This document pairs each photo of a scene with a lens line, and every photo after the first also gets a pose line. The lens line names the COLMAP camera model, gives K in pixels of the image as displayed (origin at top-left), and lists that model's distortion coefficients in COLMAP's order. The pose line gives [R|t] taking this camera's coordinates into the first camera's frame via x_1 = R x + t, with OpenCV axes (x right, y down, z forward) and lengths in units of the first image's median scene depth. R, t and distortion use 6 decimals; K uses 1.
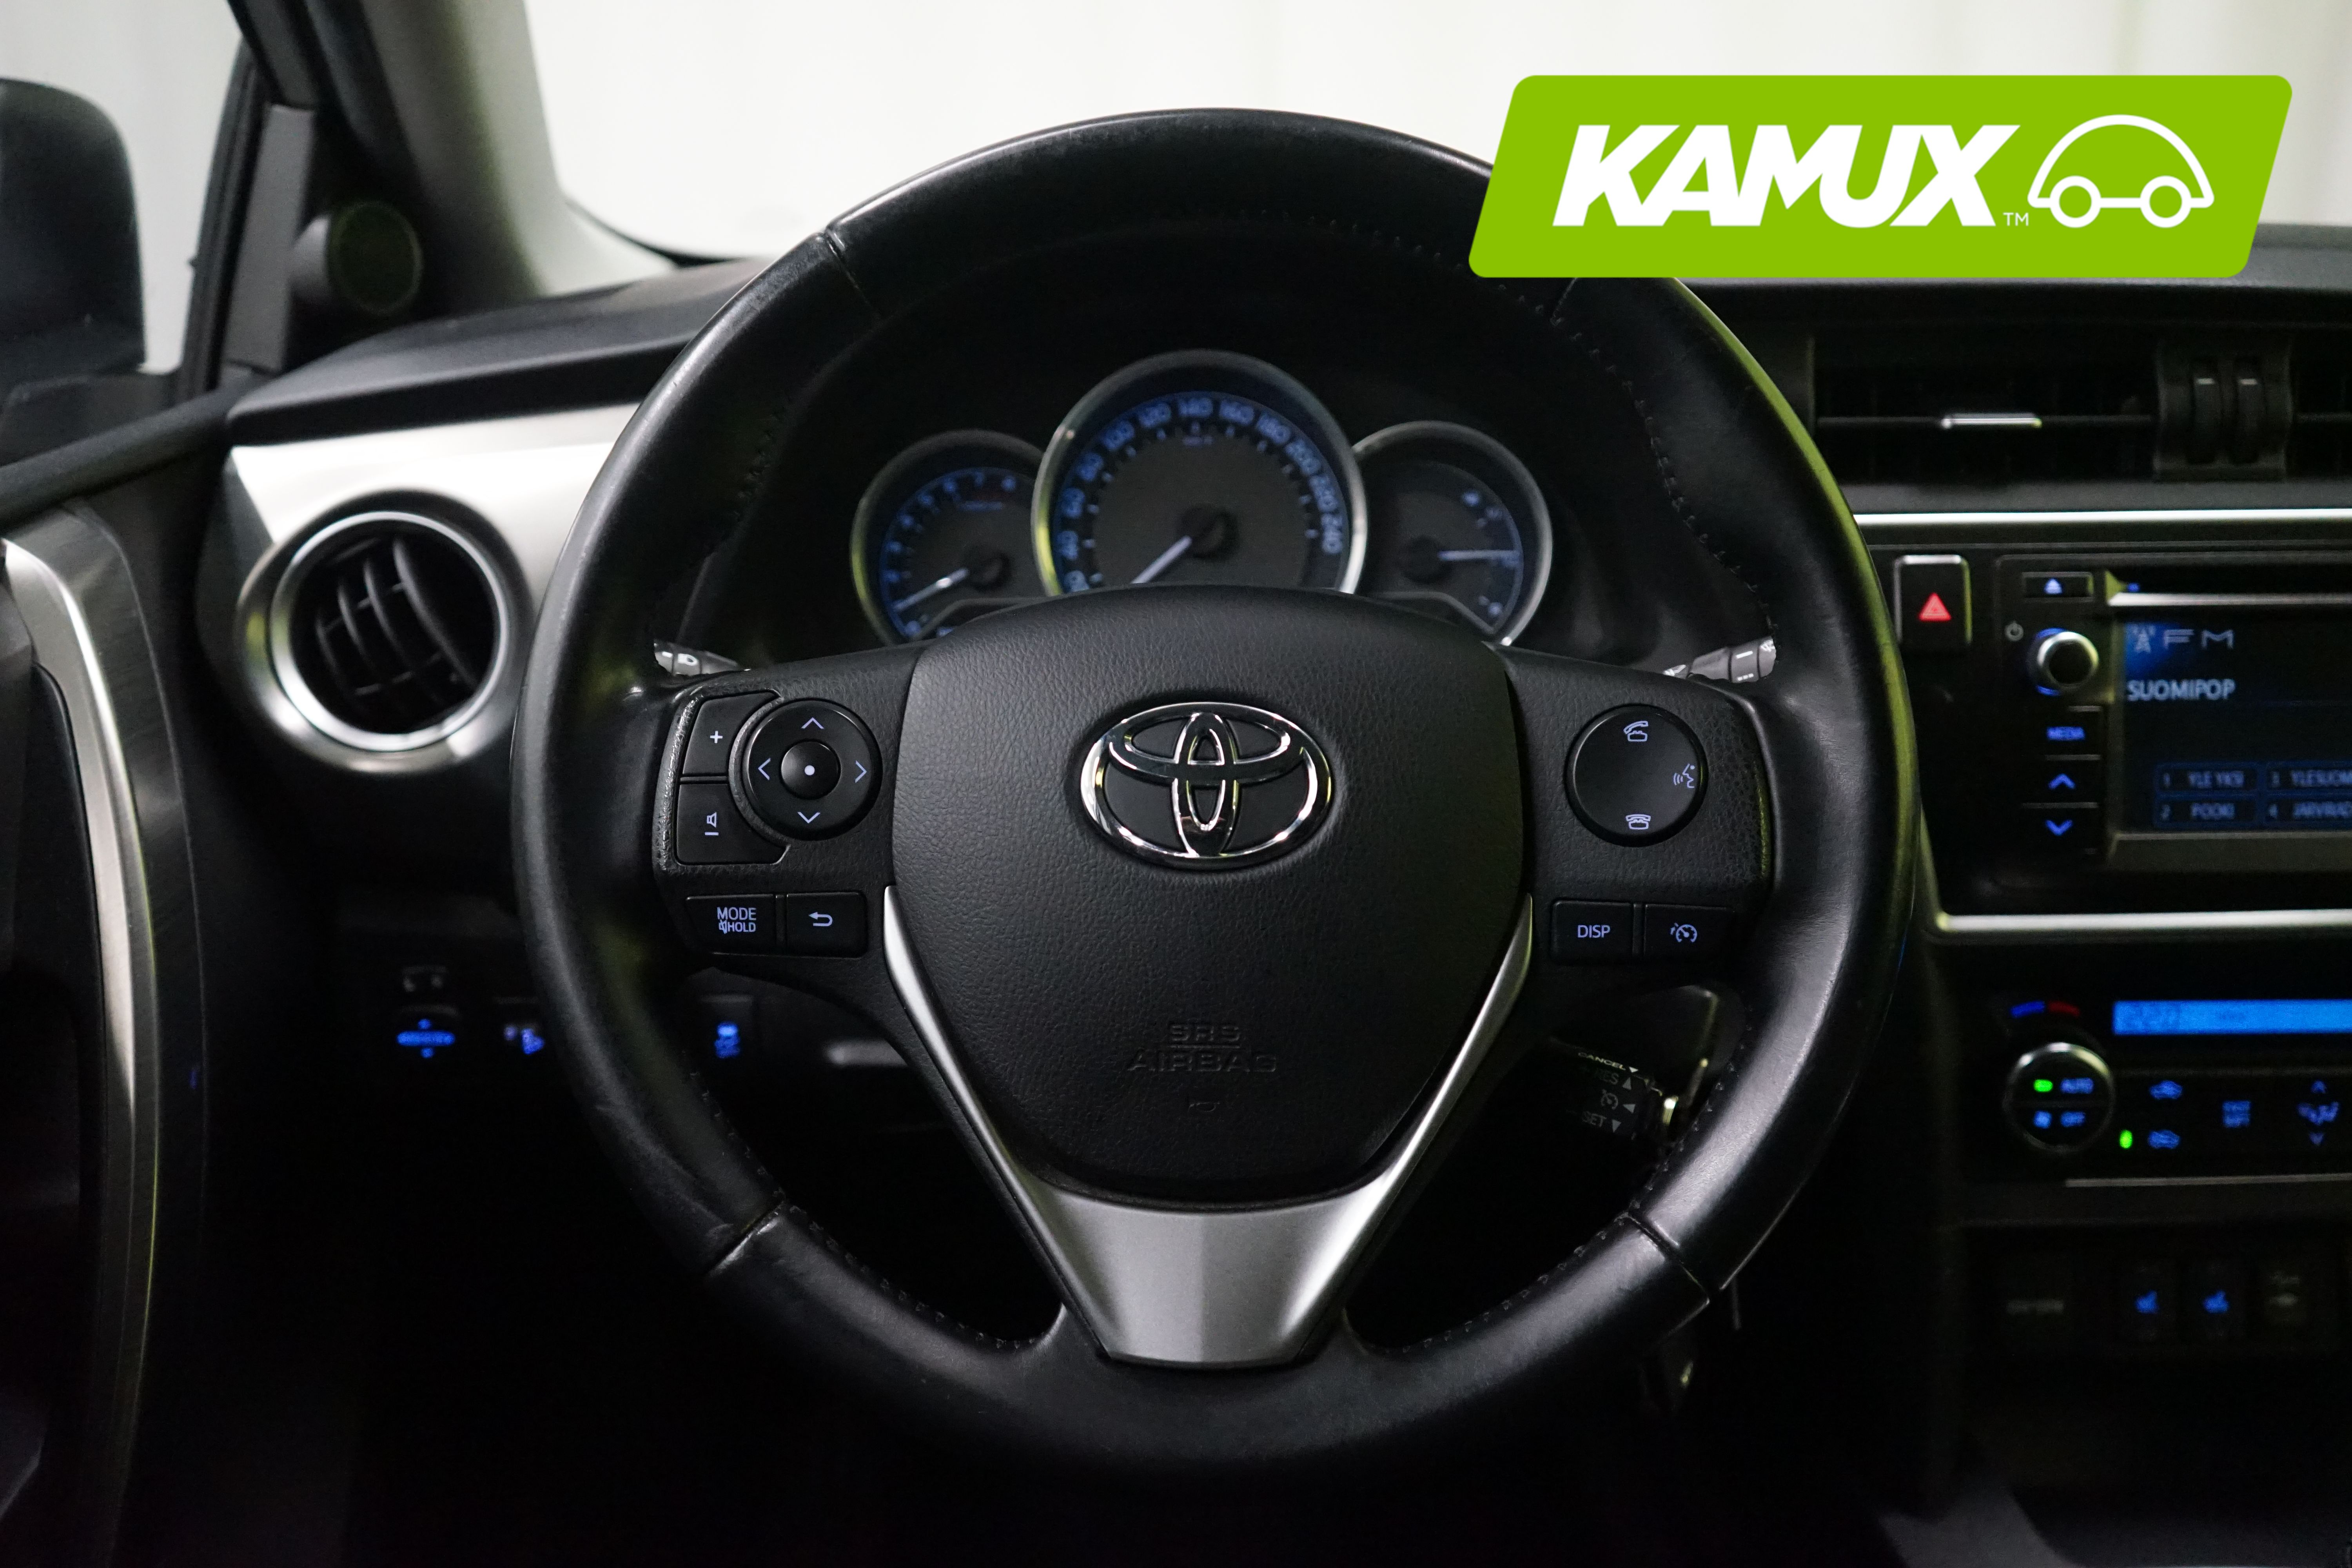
lens RADIAL K [[2279.3, 0, 1176.0], [0, 2279.3, 784.0], [0, 0, 1]] dist [0.002948, -0.000056]
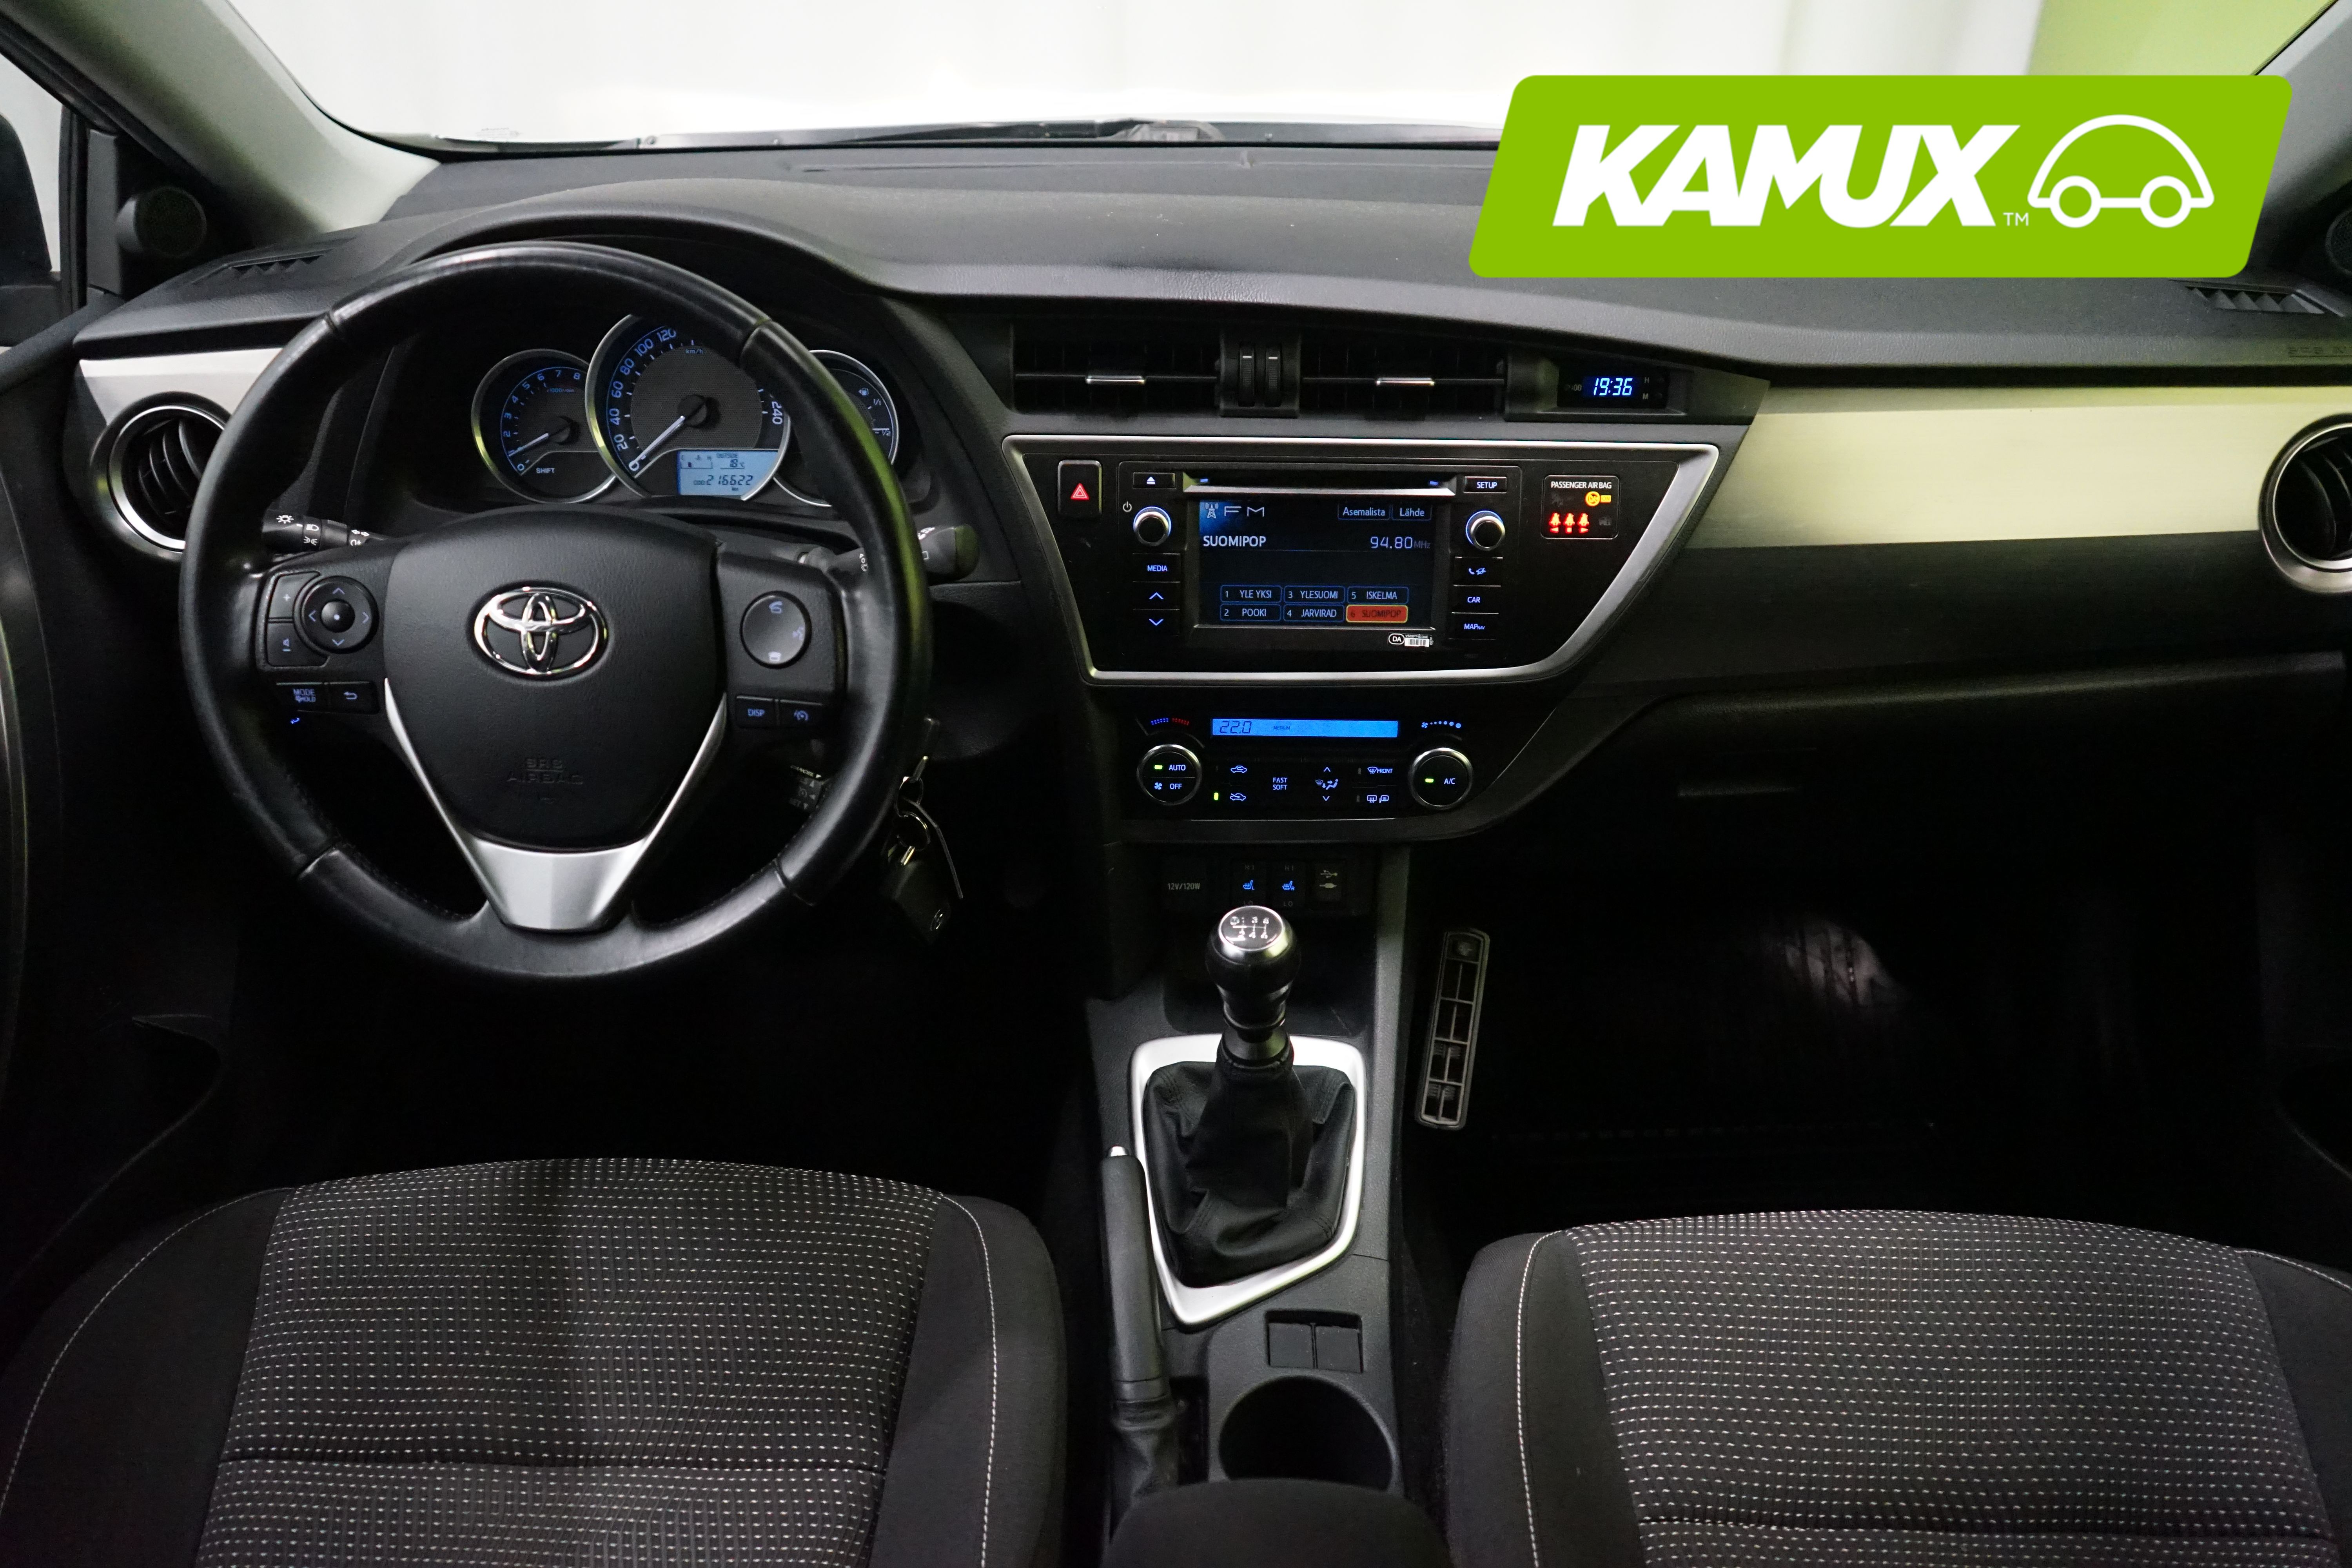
lens RADIAL K [[1857.0, 0, 1176.0], [0, 1857.0, 784.0], [0, 0, 1]] dist [-0.009464, -0.003538]
pose [[0.999780, 0.020953, 0.001210, 0.403064], [-0.020703, 0.975129, 0.220670, -0.169845], [0.003444, -0.220647, 0.975348, -0.382264]]
